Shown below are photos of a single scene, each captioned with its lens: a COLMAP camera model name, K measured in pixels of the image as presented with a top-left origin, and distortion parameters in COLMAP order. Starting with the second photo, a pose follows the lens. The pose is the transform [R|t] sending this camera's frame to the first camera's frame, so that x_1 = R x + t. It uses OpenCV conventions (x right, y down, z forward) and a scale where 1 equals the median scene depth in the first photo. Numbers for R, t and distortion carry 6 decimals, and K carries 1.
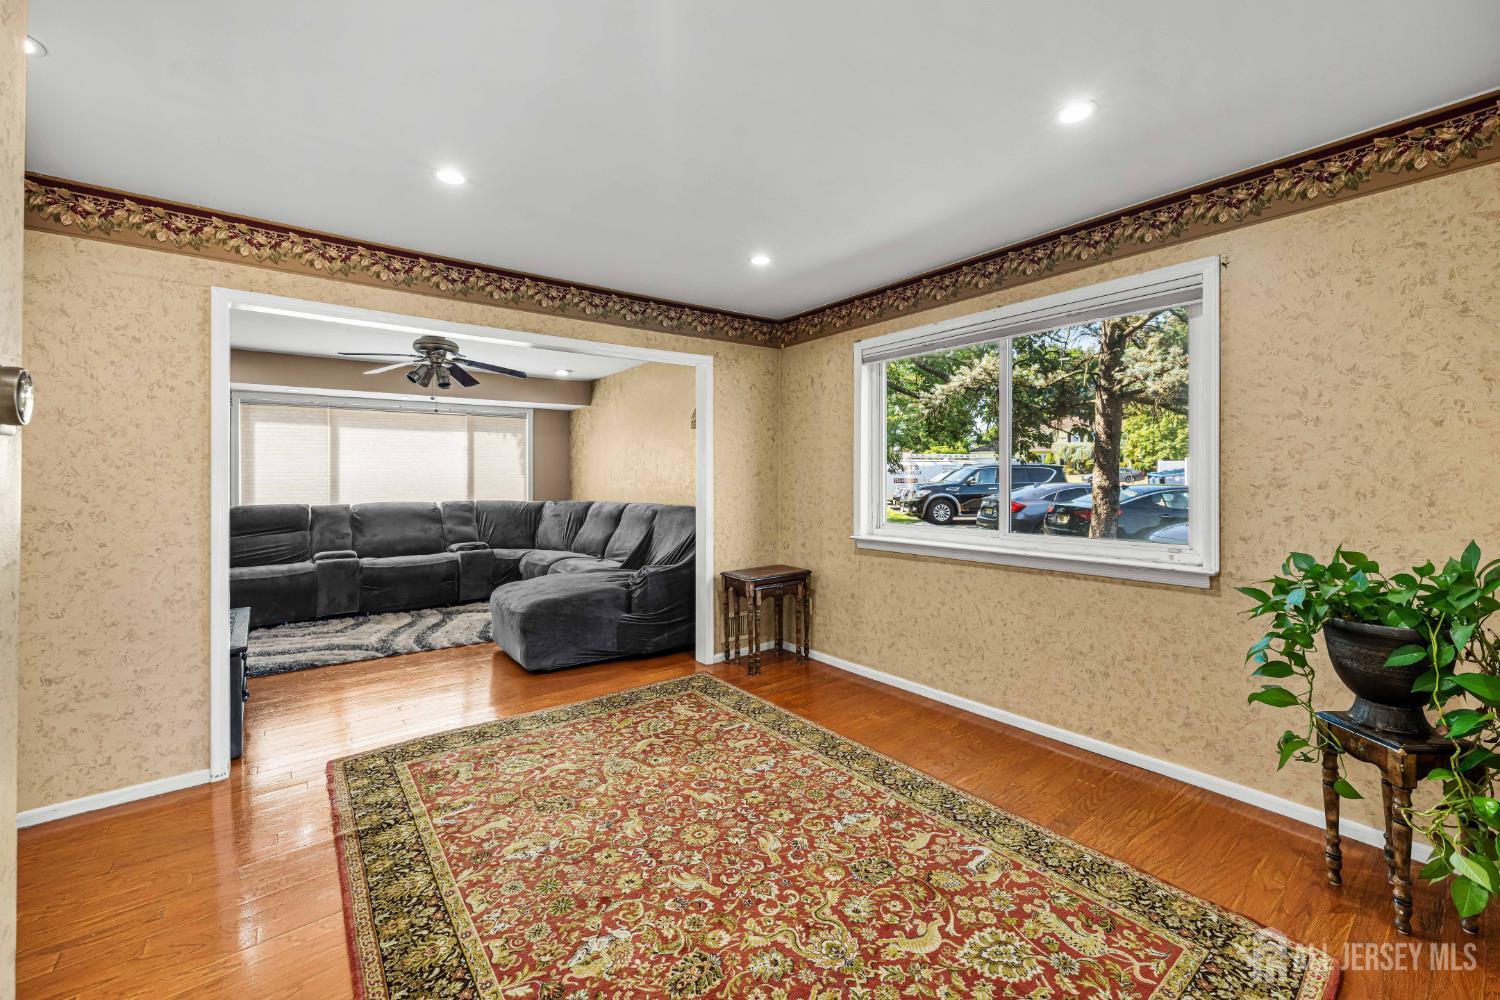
lens RADIAL K [[603.1, 0, 751.9], [0, 603.1, 477.4], [0, 0, 1]] dist [-0.000844, 0.000022]
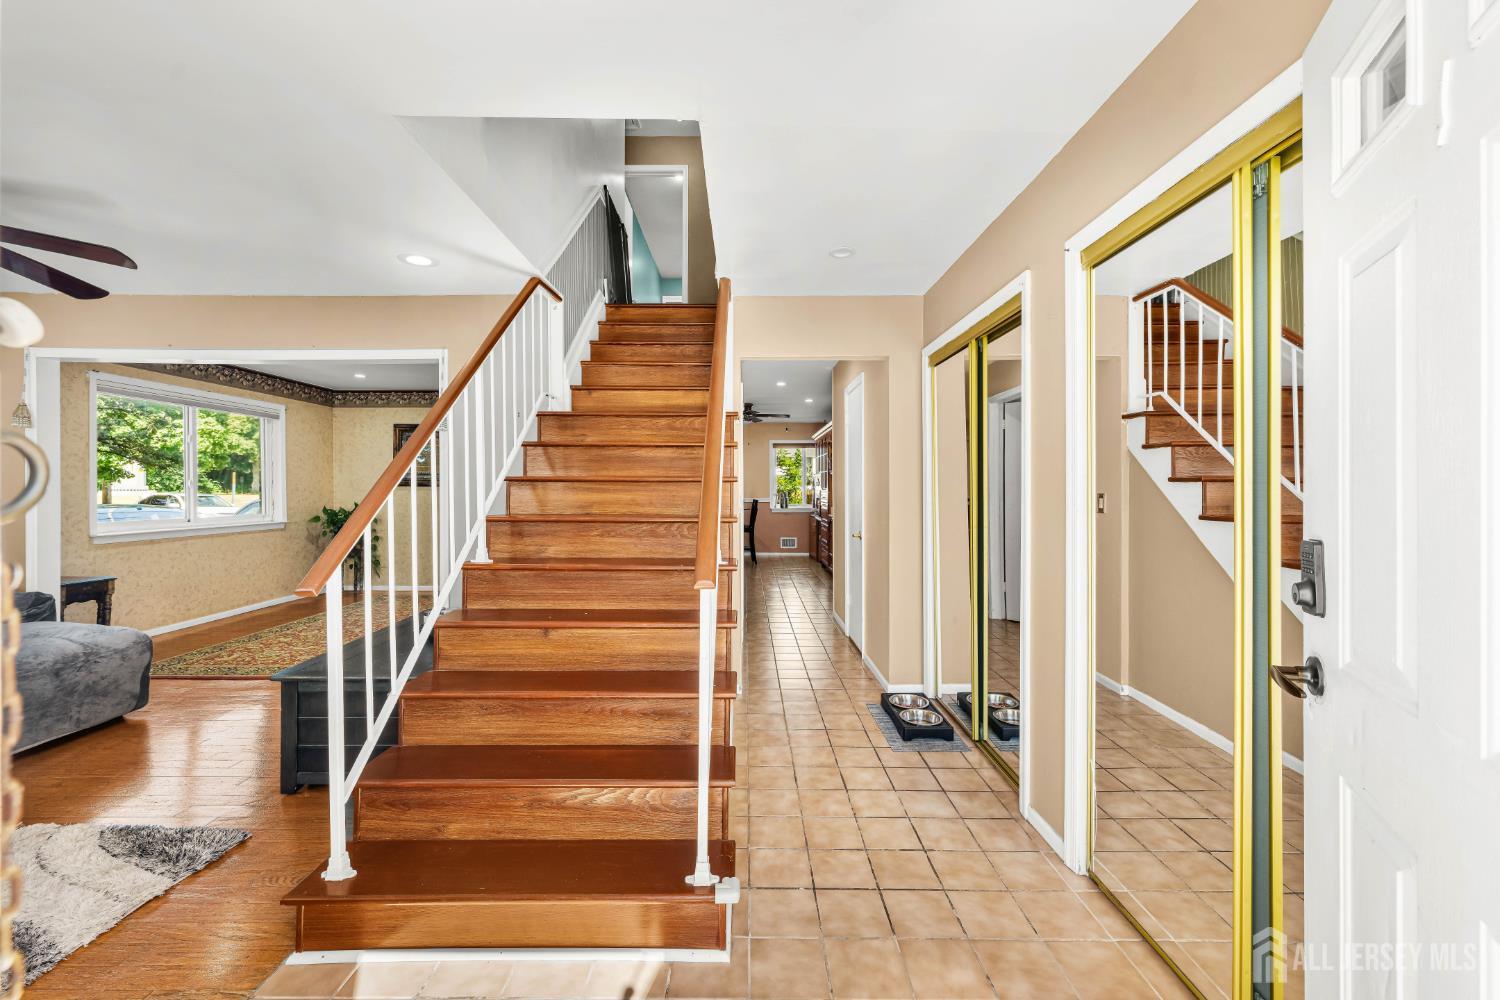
lens RADIAL K [[594.3, 0, 748.8], [0, 594.3, 491.6], [0, 0, 1]] dist [-0.000598, 0.000324]
pose [[-0.792019, 0.001997, 0.610493, -1.034784], [0.002464, 0.999997, -0.000074, 0.010451], [-0.610491, 0.001445, -0.792022, 0.755022]]
